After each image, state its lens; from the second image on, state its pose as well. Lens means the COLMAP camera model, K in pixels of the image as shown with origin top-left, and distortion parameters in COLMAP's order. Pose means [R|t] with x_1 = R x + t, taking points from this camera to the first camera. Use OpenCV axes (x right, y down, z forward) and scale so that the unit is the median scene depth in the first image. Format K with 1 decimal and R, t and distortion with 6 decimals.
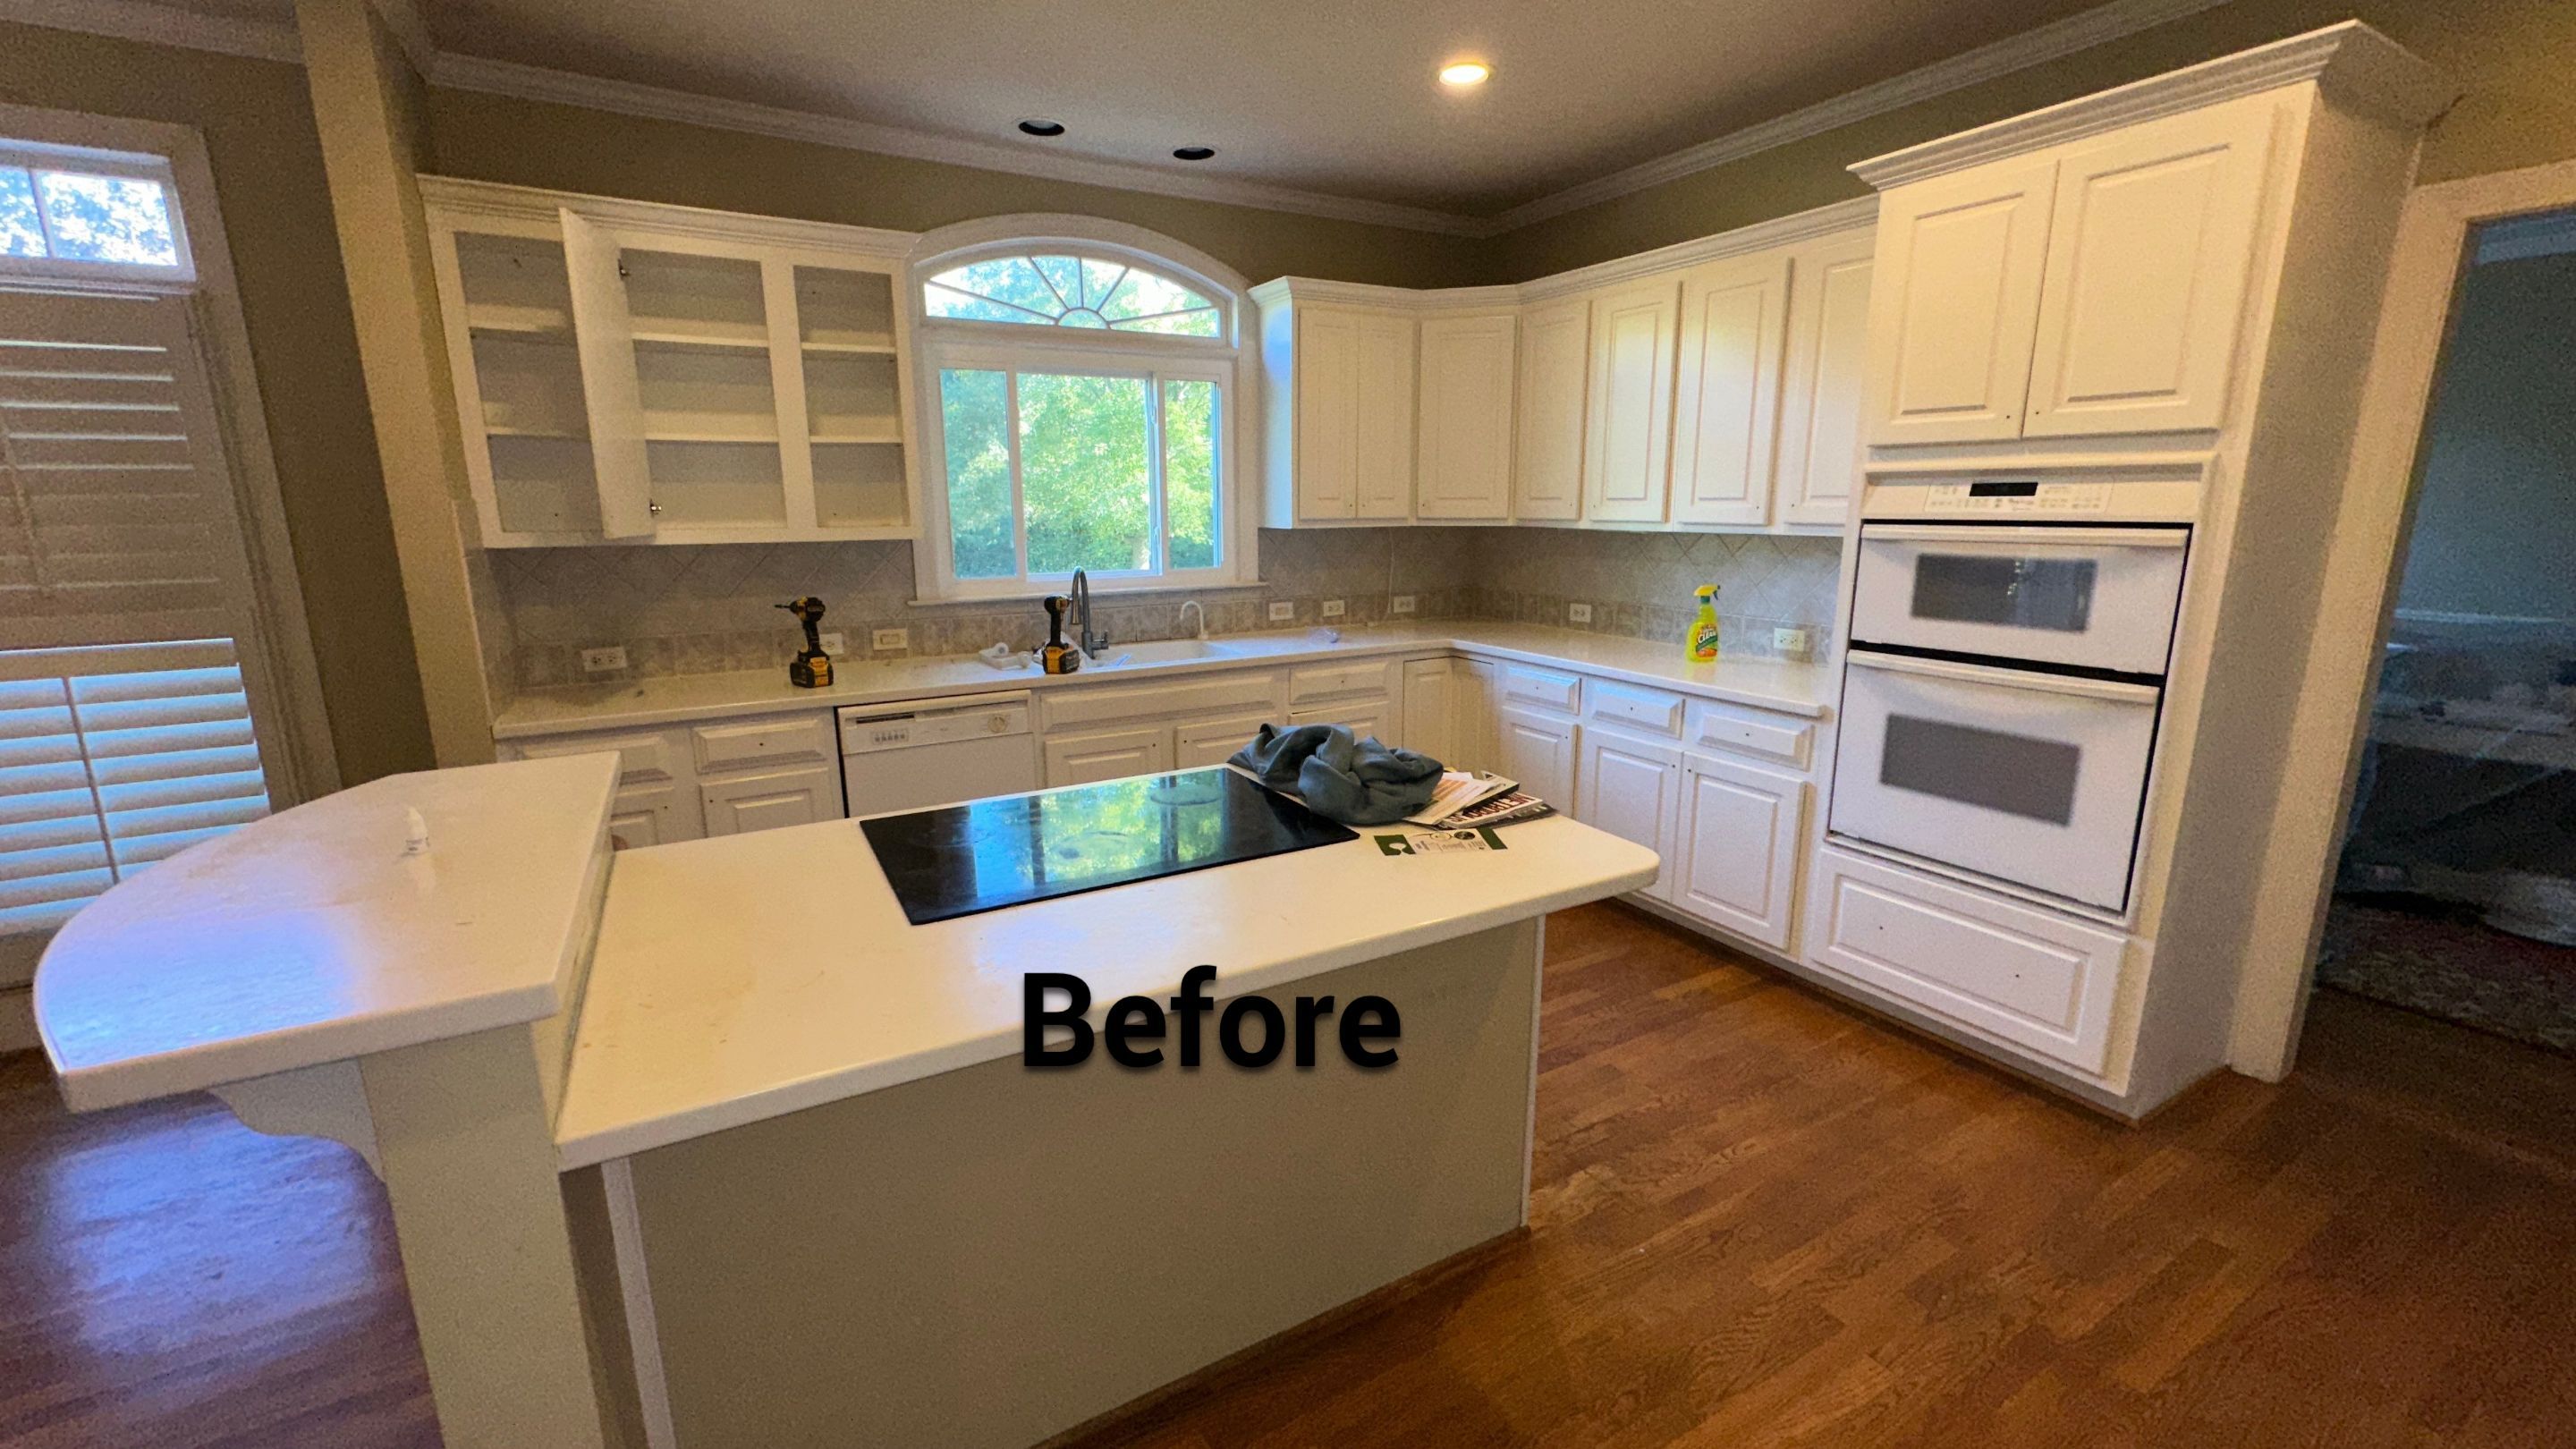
lens RADIAL K [[1026.1, 0, 1286.1], [0, 1026.1, 718.8], [0, 0, 1]] dist [-0.000977, -0.000148]
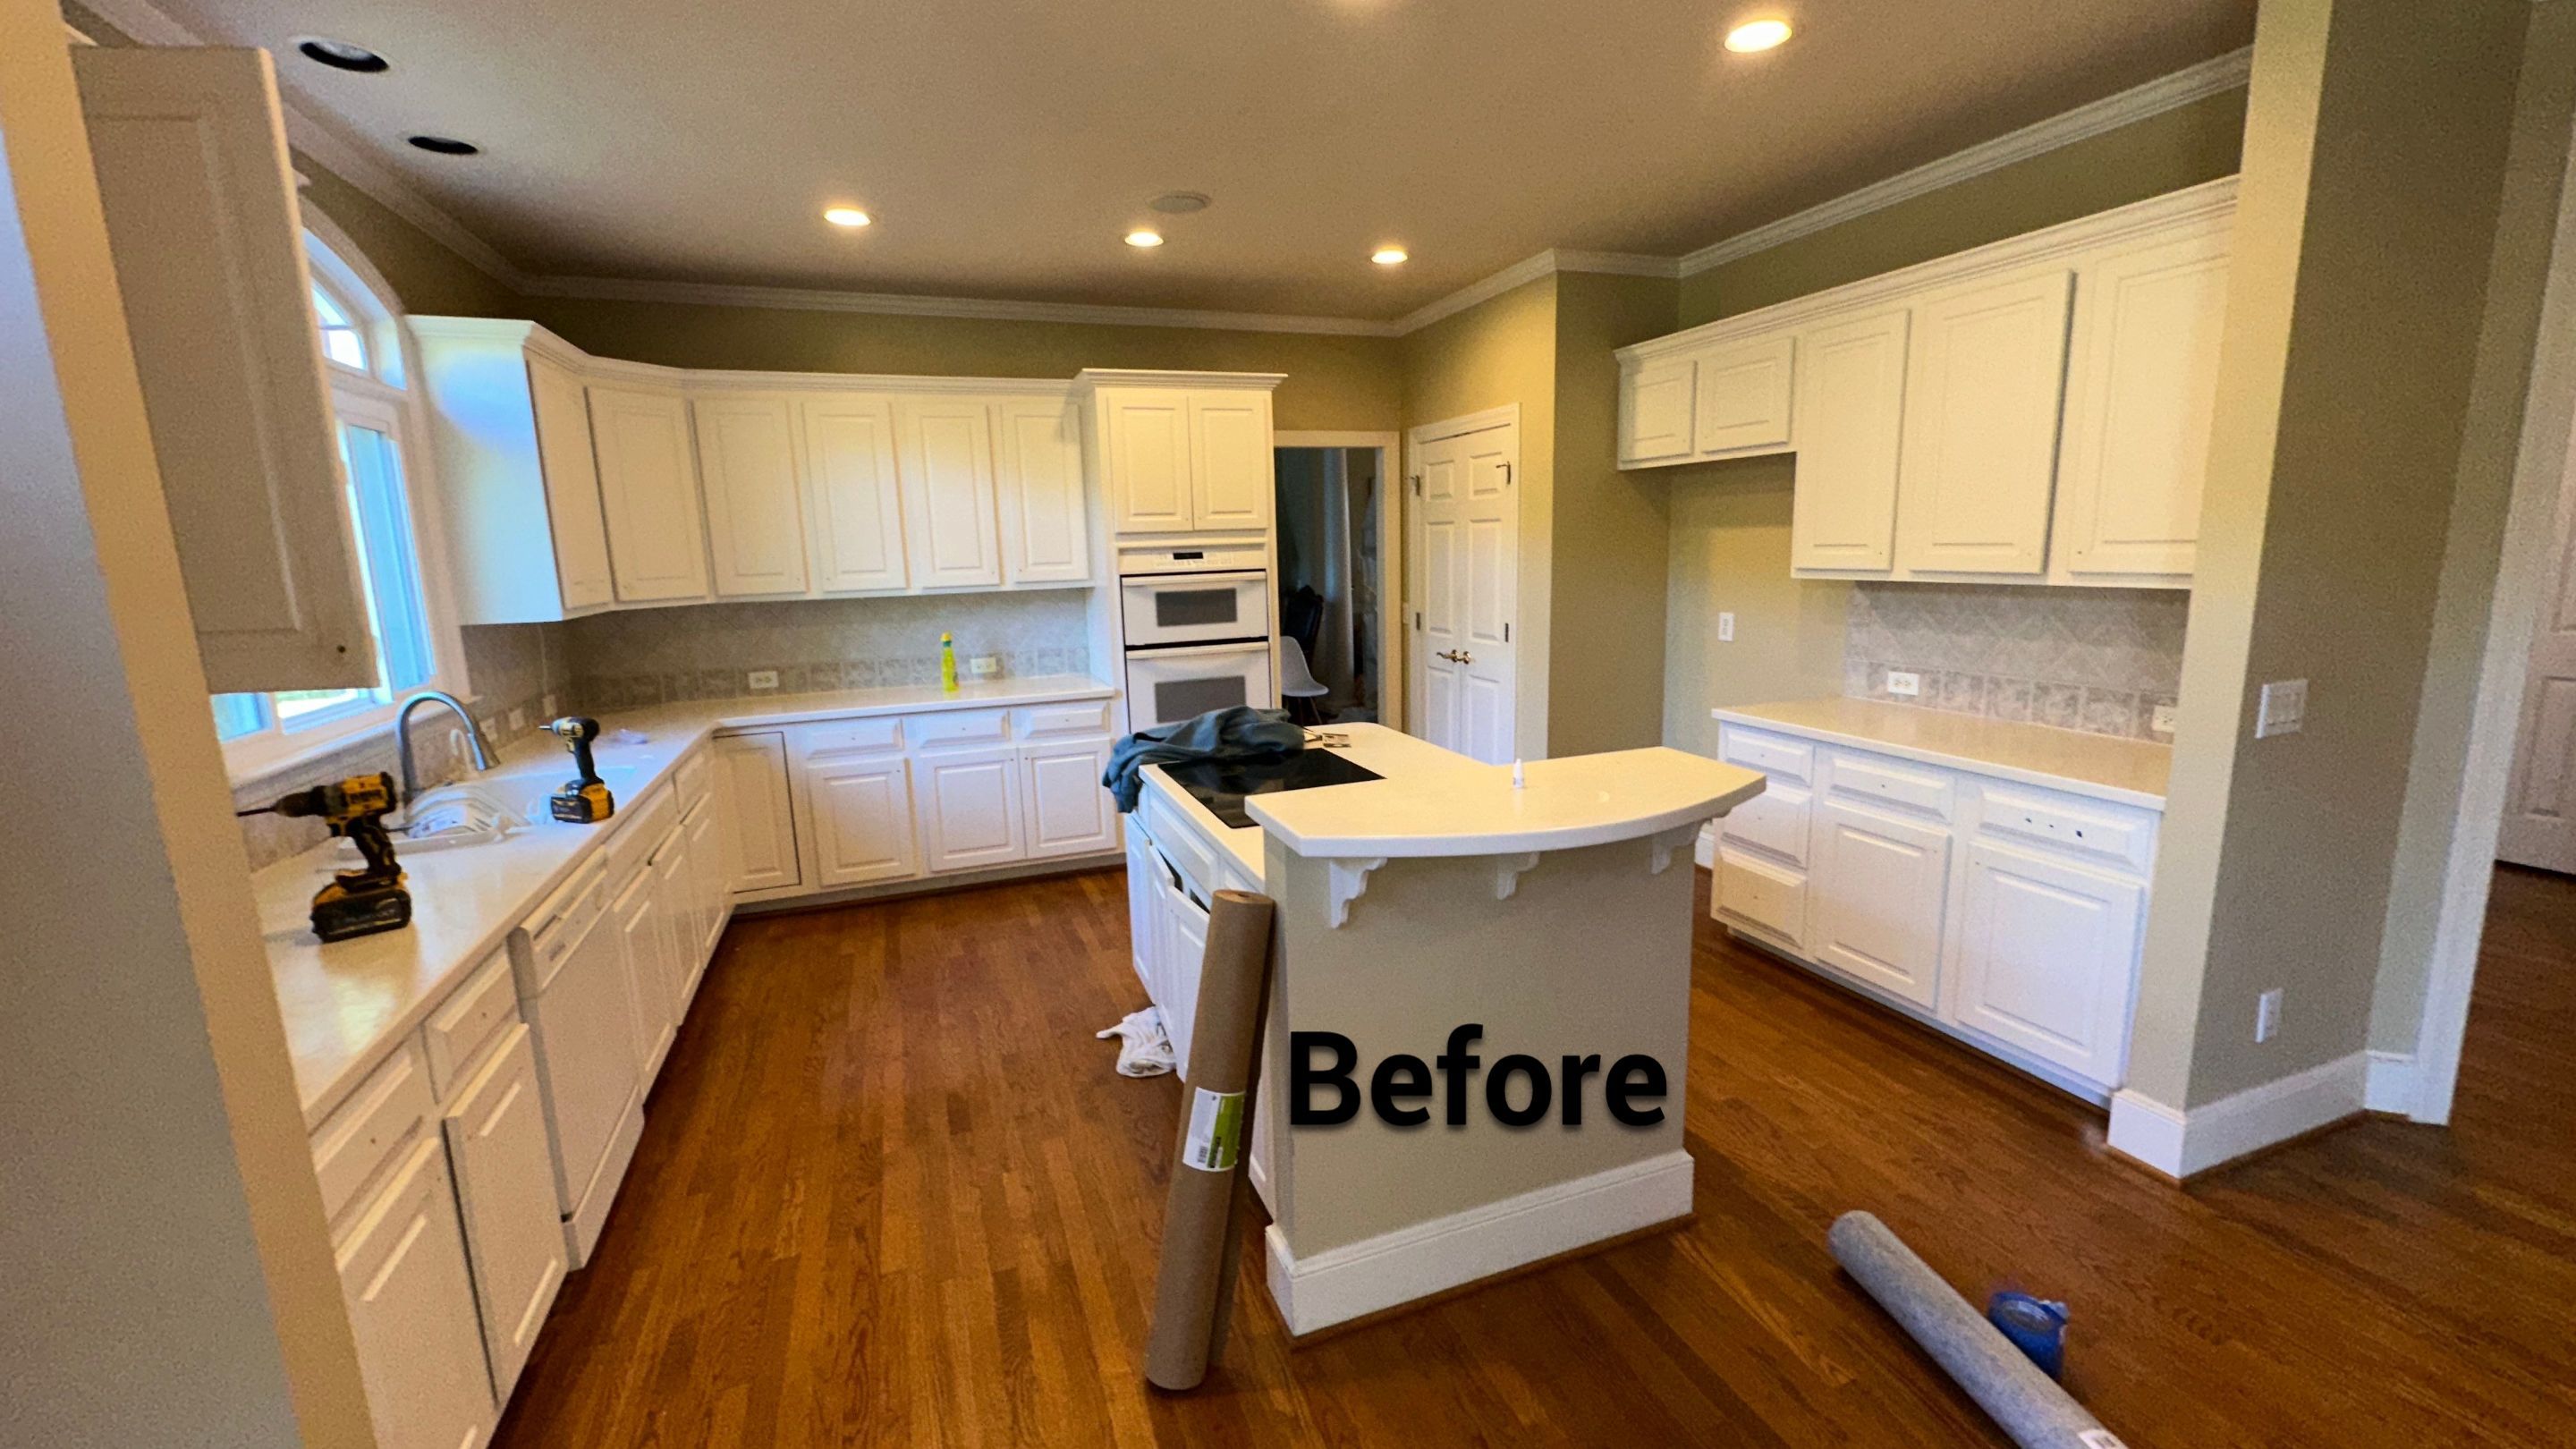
lens RADIAL K [[1026.1, 0, 1286.1], [0, 1026.1, 718.8], [0, 0, 1]] dist [-0.000977, -0.000148]
pose [[0.158798, -0.168720, 0.972788, -0.880832], [0.236156, 0.963181, 0.128504, -0.095489], [-0.958652, 0.209324, 0.192795, 0.368423]]
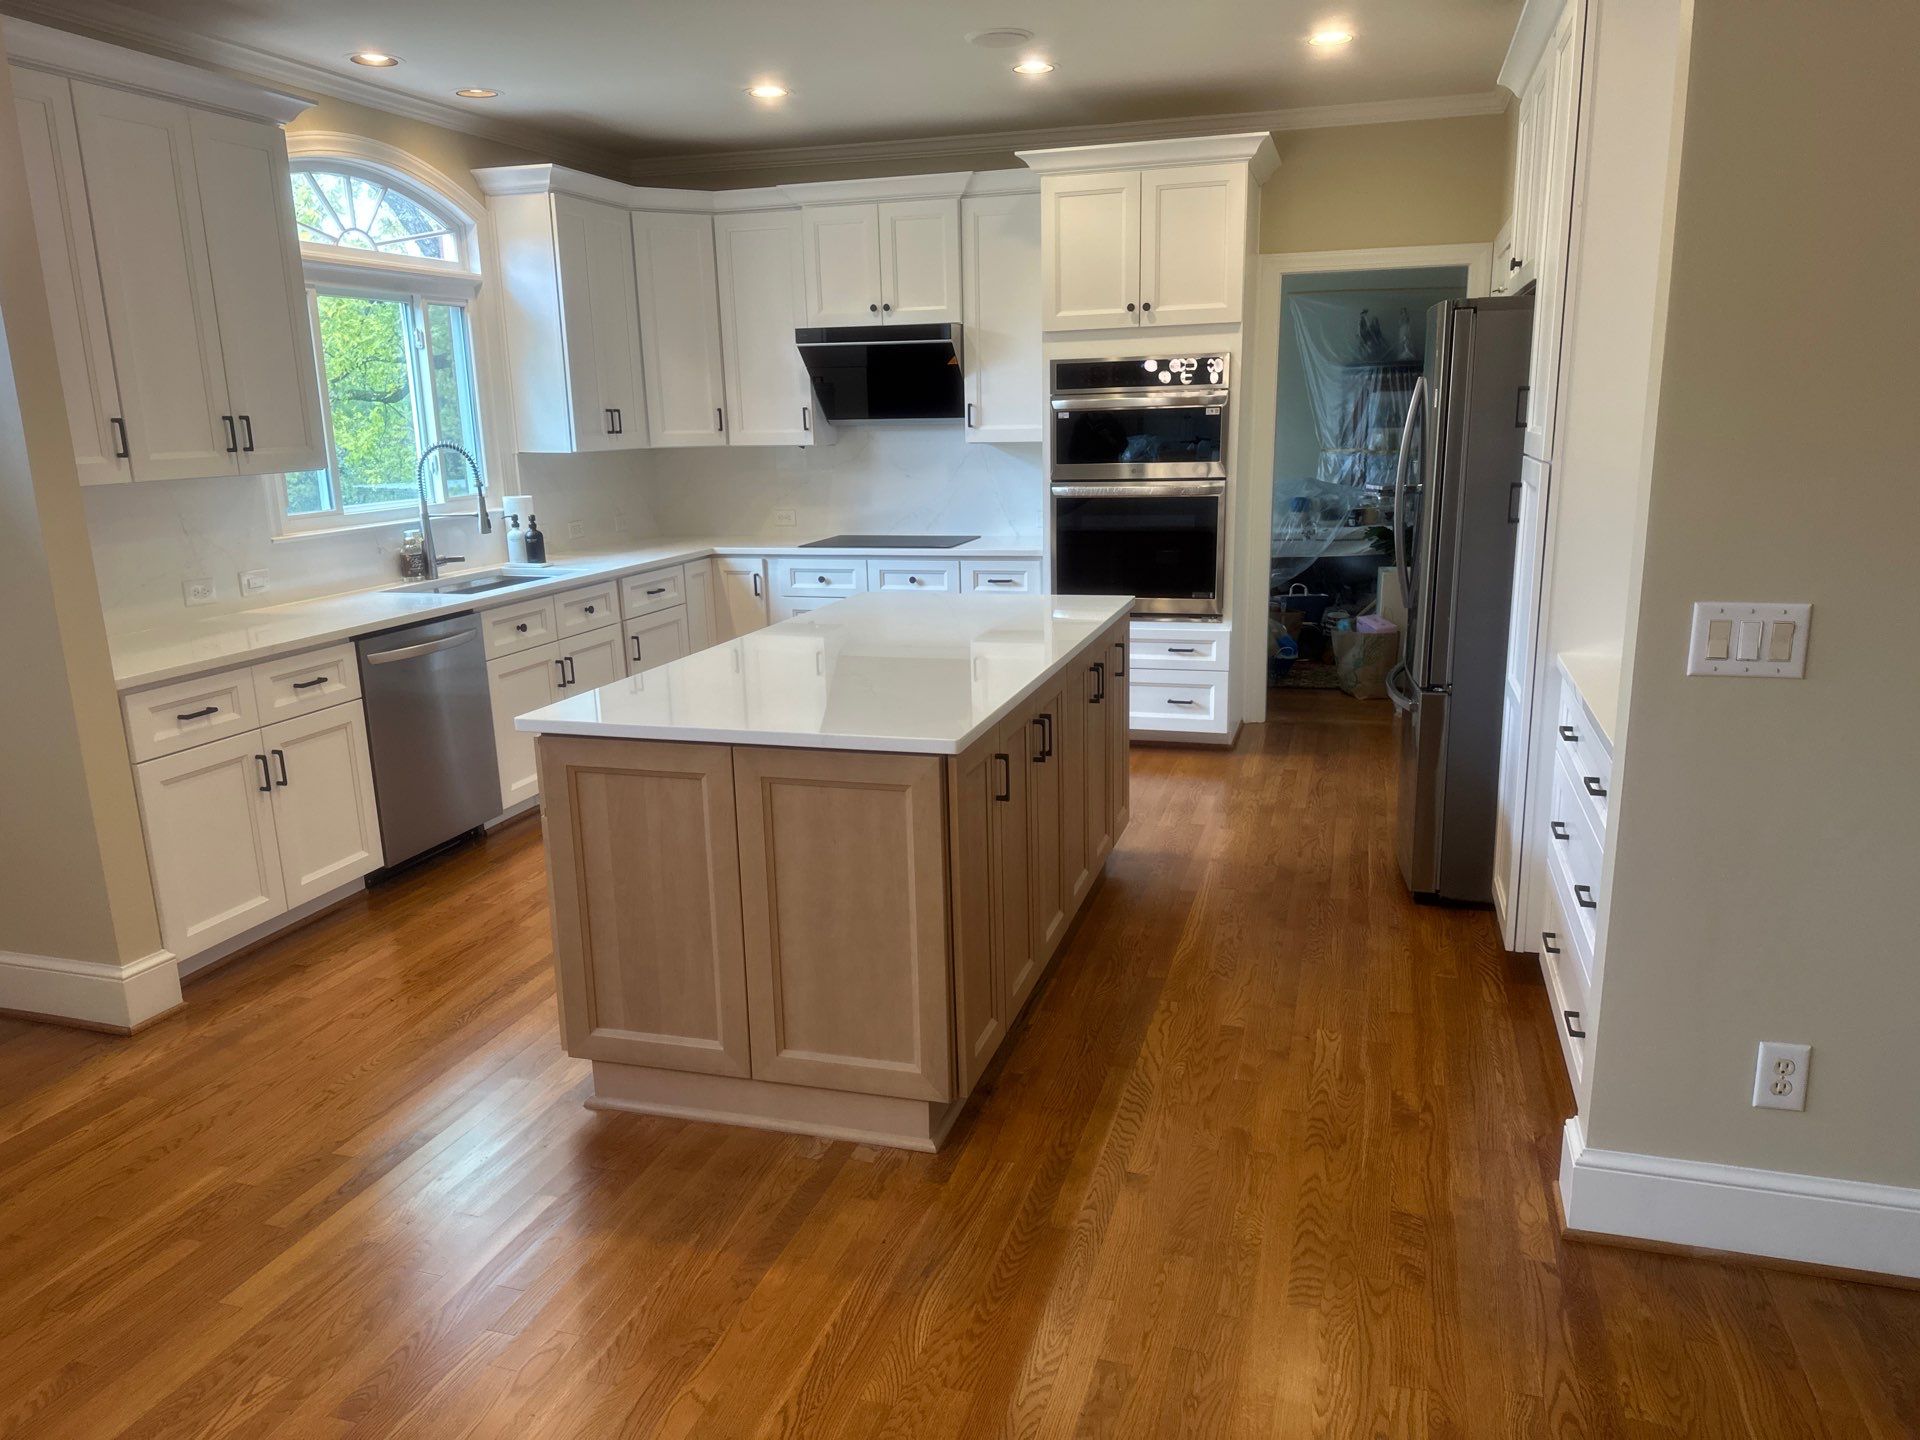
lens RADIAL K [[1347.6, 0, 960.0], [0, 1347.6, 720.0], [0, 0, 1]] dist [0.124039, -0.170366]
pose [[0.731008, -0.166353, 0.661781, -0.835319], [0.161809, 0.984426, 0.068722, 0.068048], [-0.662907, 0.056846, 0.746541, -0.373720]]
